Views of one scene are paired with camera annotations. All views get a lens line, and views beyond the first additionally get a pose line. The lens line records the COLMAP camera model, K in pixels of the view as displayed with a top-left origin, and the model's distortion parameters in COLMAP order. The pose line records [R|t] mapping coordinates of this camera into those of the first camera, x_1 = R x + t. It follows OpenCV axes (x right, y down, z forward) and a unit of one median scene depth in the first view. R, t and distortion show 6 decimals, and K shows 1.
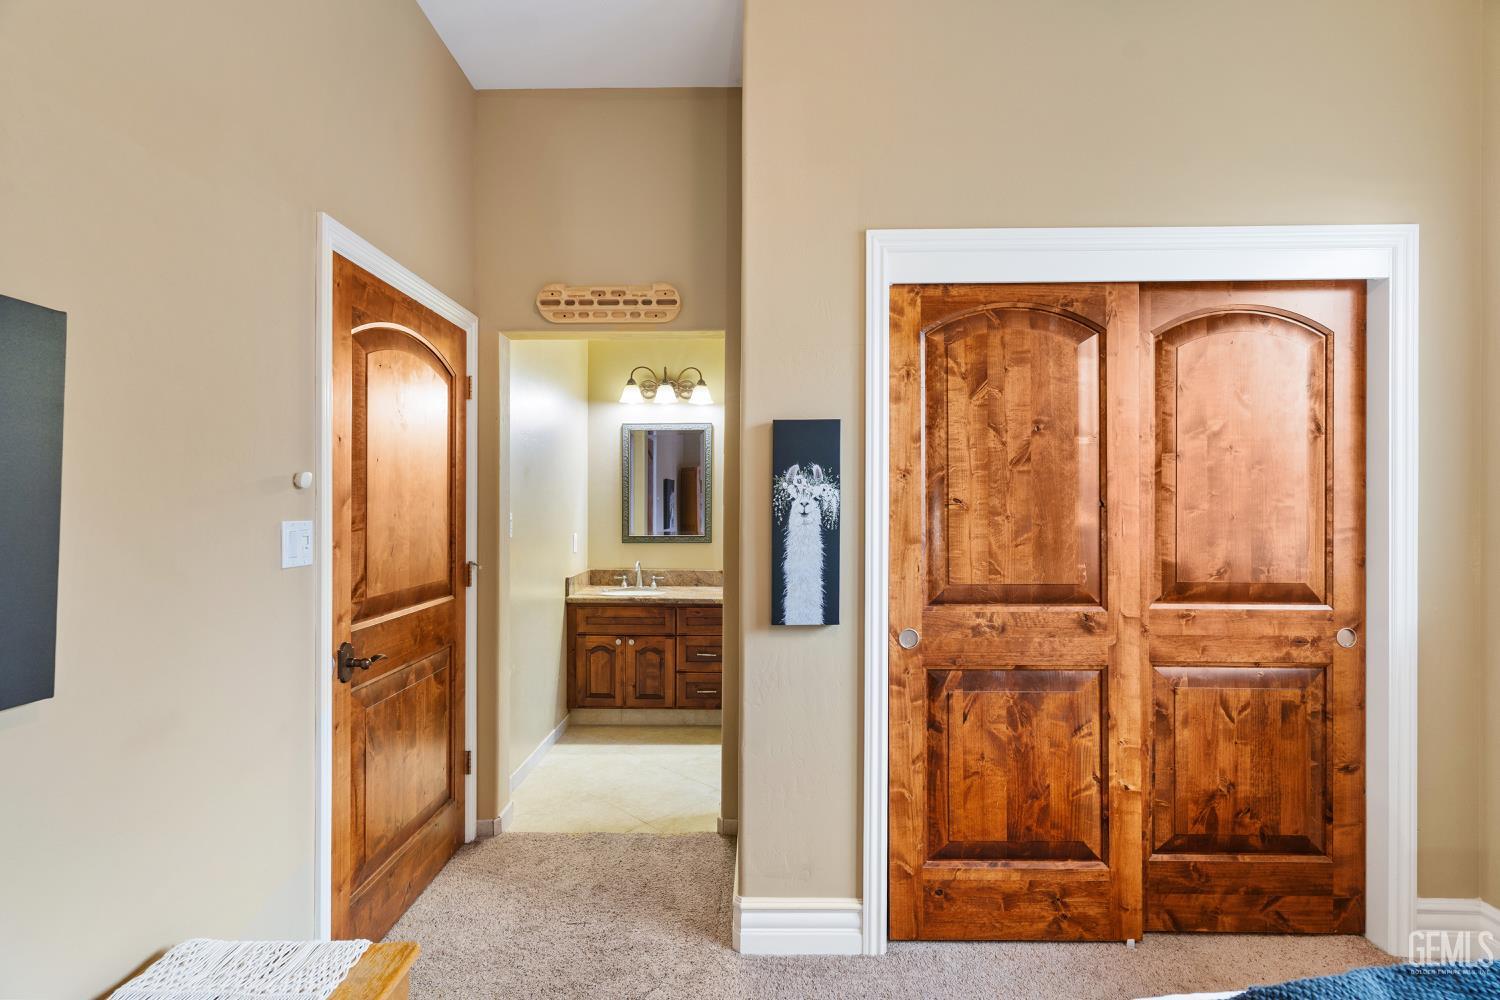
lens RADIAL K [[712.8, 0, 750.0], [0, 712.8, 500.0], [0, 0, 1]] dist [0.000249, 0.000085]
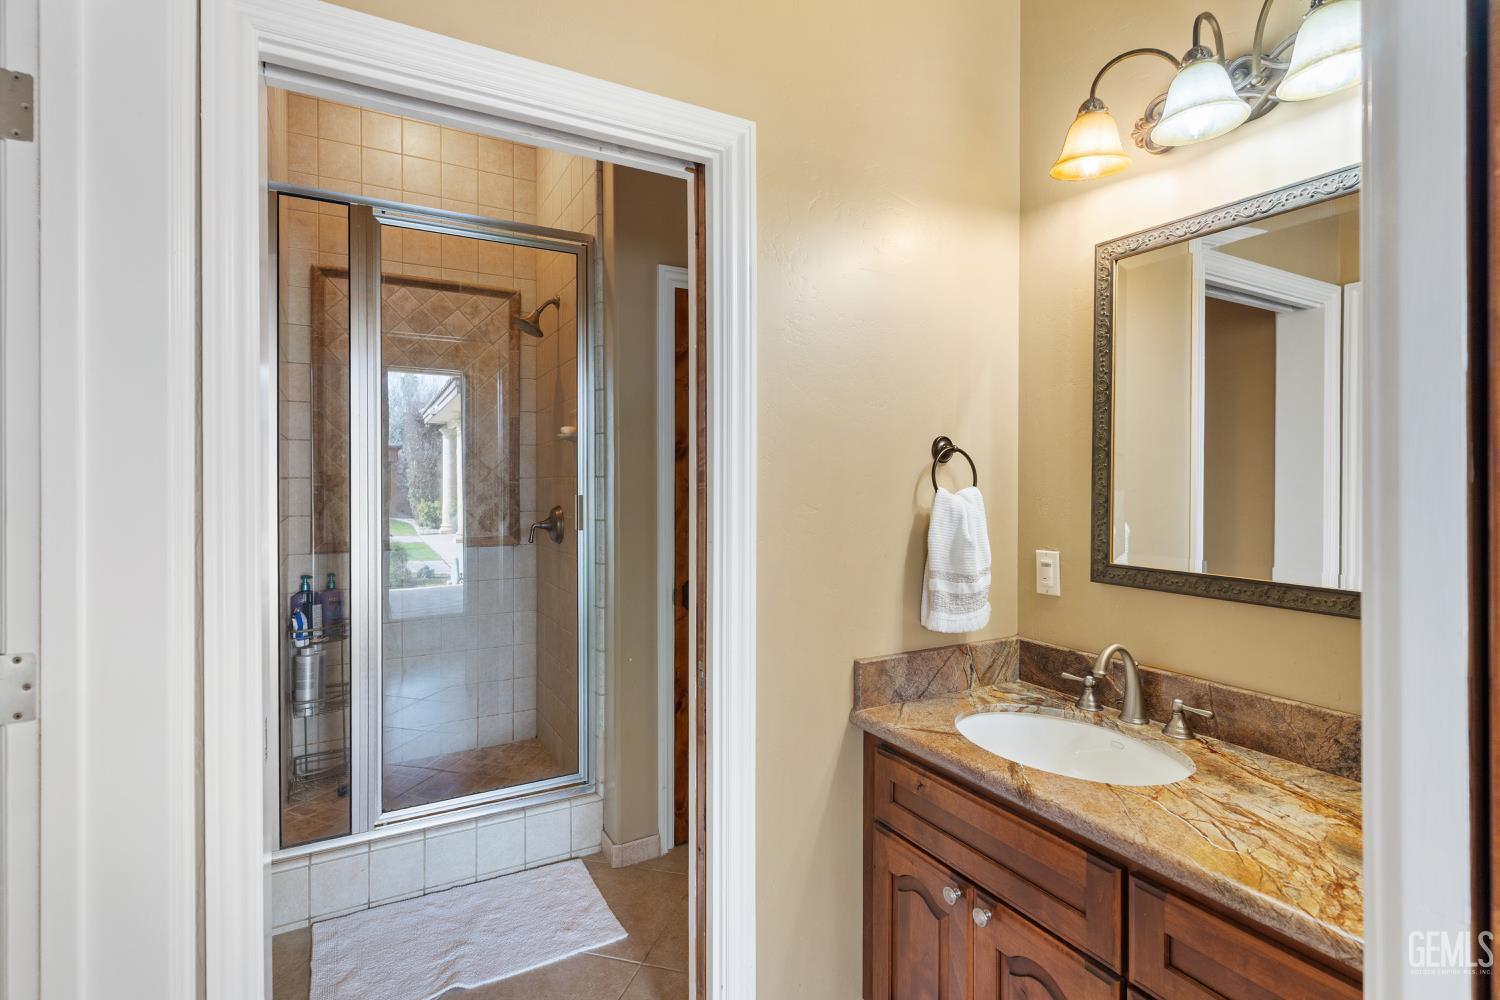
lens RADIAL K [[737.6, 0, 751.0], [0, 737.6, 473.7], [0, 0, 1]] dist [-0.001347, -0.000229]
pose [[0.511150, 0.004747, -0.859479, 0.051094], [-0.000875, 0.999987, 0.005003, 0.005175], [0.859491, -0.001805, 0.511147, 0.683834]]
